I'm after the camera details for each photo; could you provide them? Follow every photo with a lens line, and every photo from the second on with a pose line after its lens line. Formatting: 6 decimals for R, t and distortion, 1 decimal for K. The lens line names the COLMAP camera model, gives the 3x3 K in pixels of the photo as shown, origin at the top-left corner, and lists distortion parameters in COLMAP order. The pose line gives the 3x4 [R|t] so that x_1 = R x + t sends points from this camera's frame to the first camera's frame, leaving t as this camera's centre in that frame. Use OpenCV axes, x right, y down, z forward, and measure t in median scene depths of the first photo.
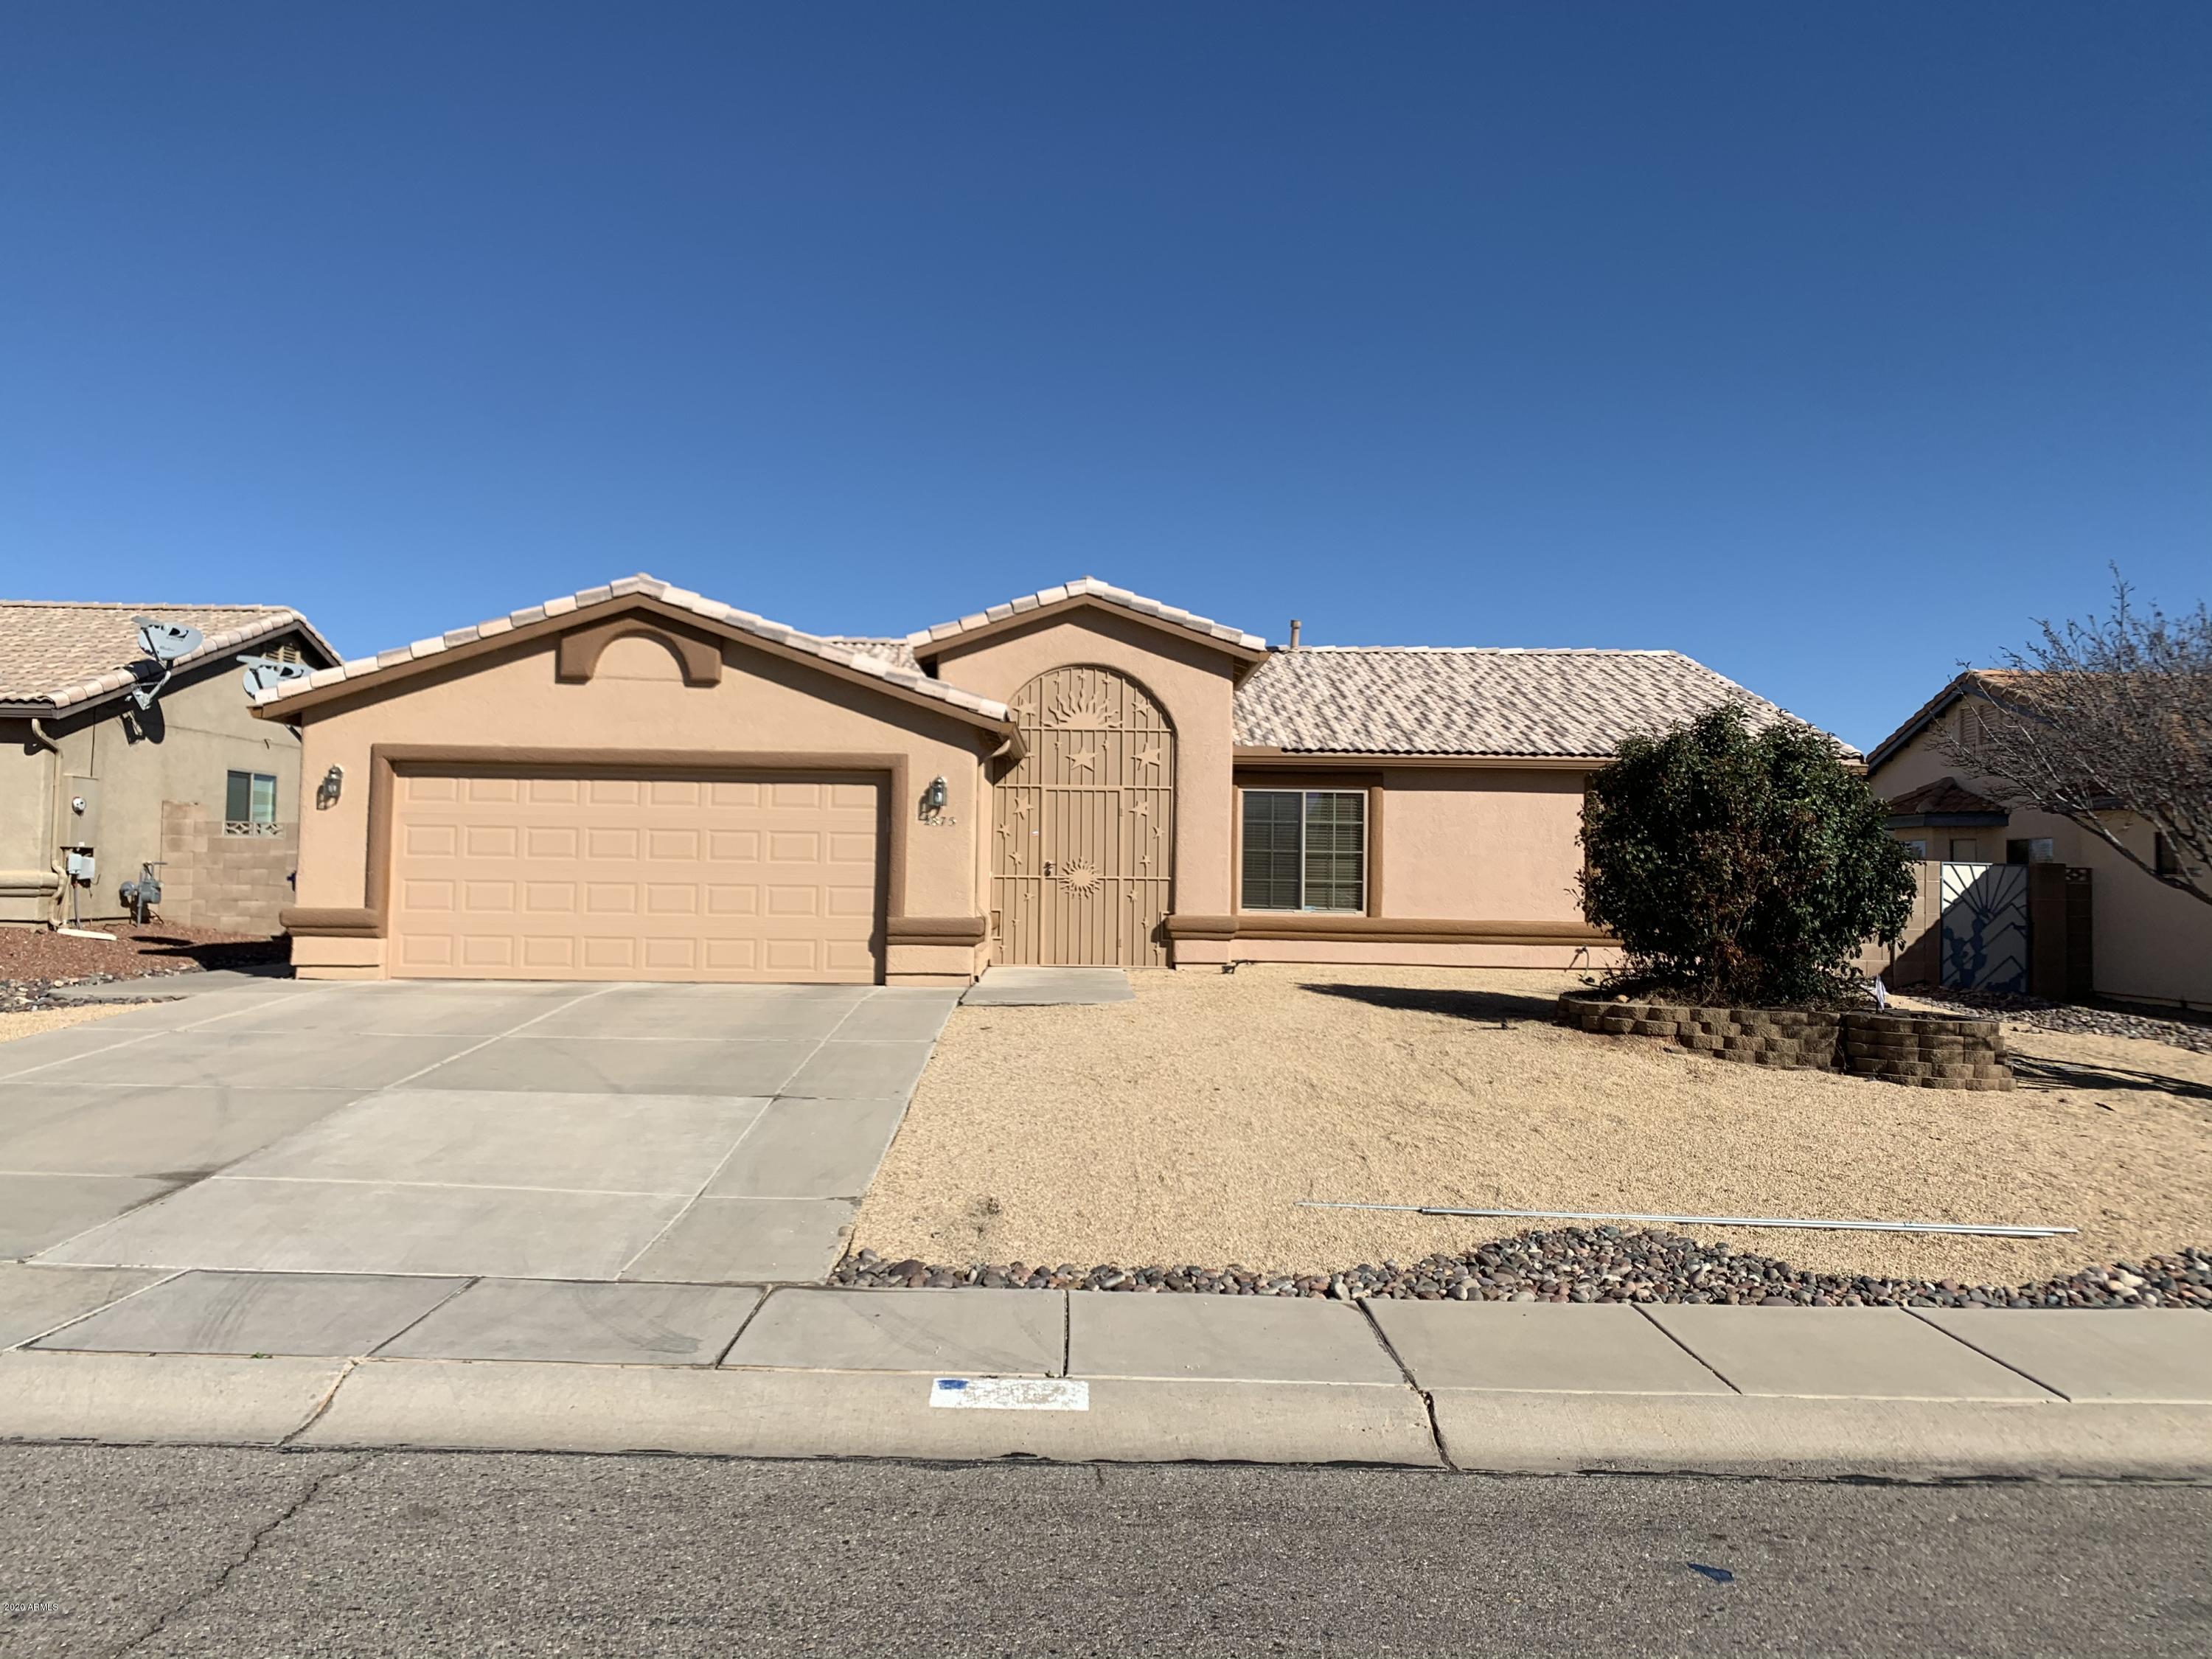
lens RADIAL K [[1702.7, 0, 1104.5], [0, 1702.7, 827.5], [0, 0, 1]] dist [0.021086, -0.018083]
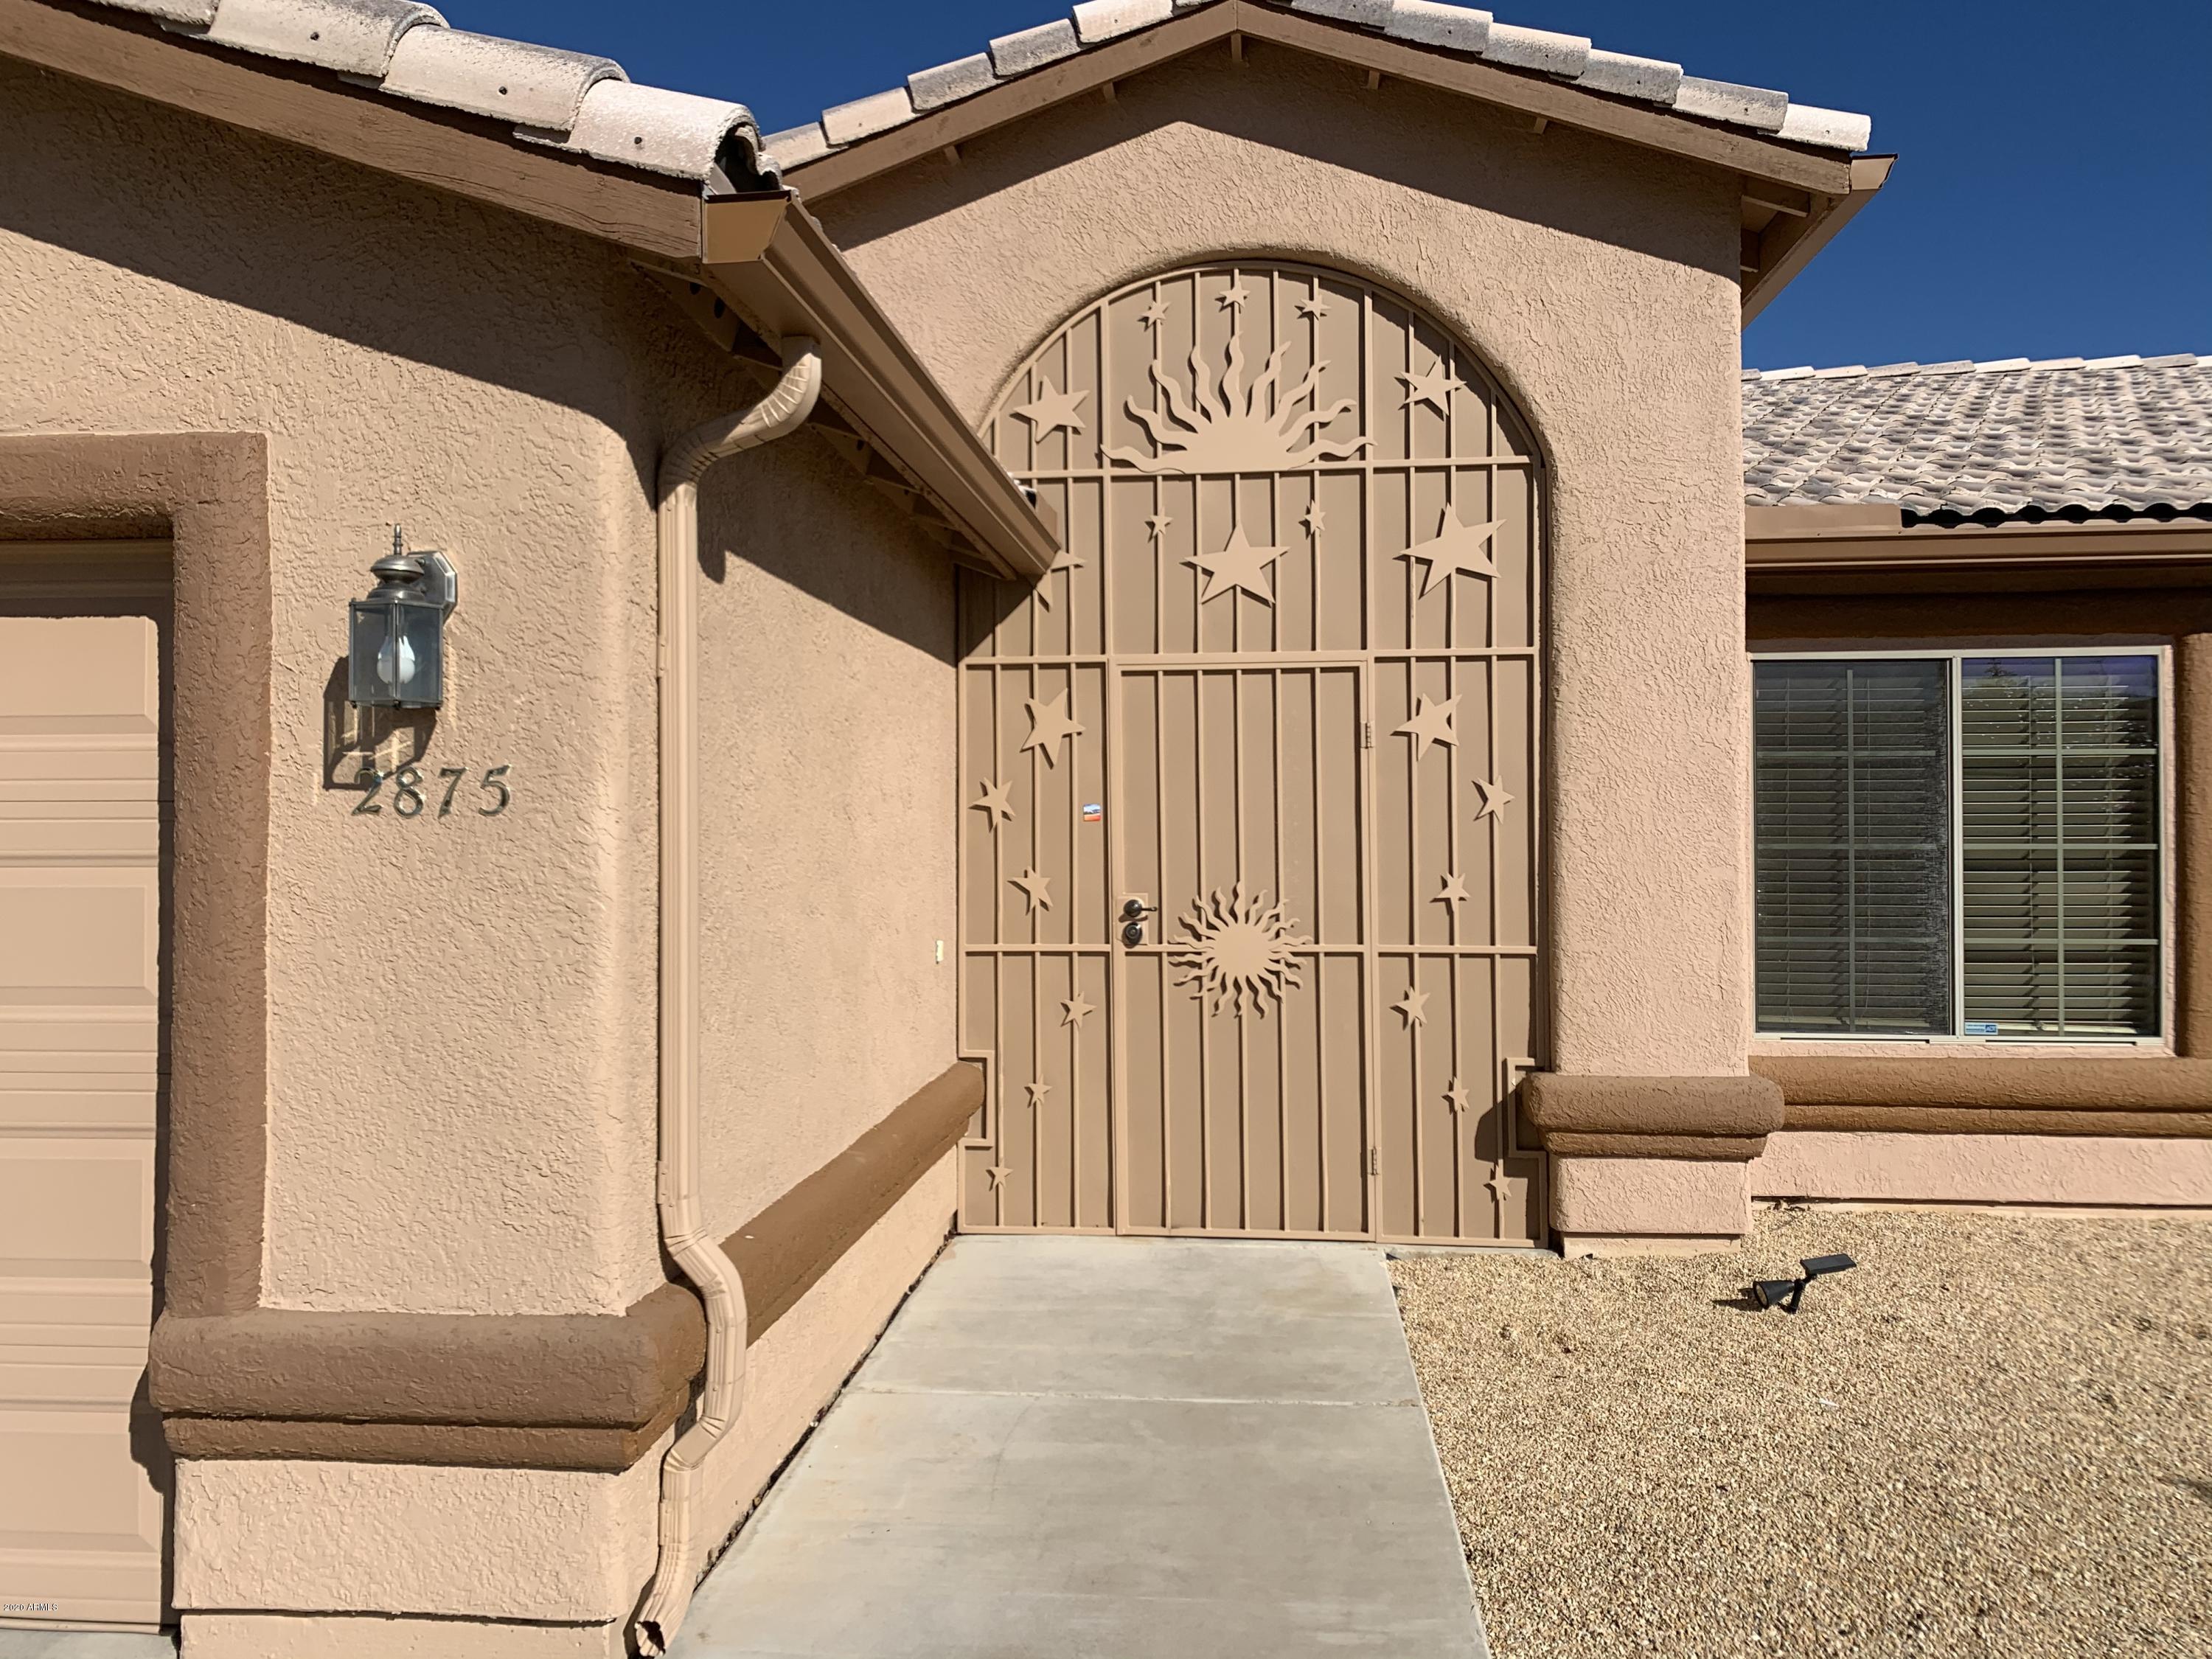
lens RADIAL K [[1702.7, 0, 1043.9], [0, 1702.7, 798.9], [0, 0, 1]] dist [0.021086, -0.018083]
pose [[0.990256, -0.020860, -0.137685, -0.005791], [0.023162, 0.999617, 0.015141, -0.003598], [0.137317, -0.018183, 0.990360, 0.687649]]
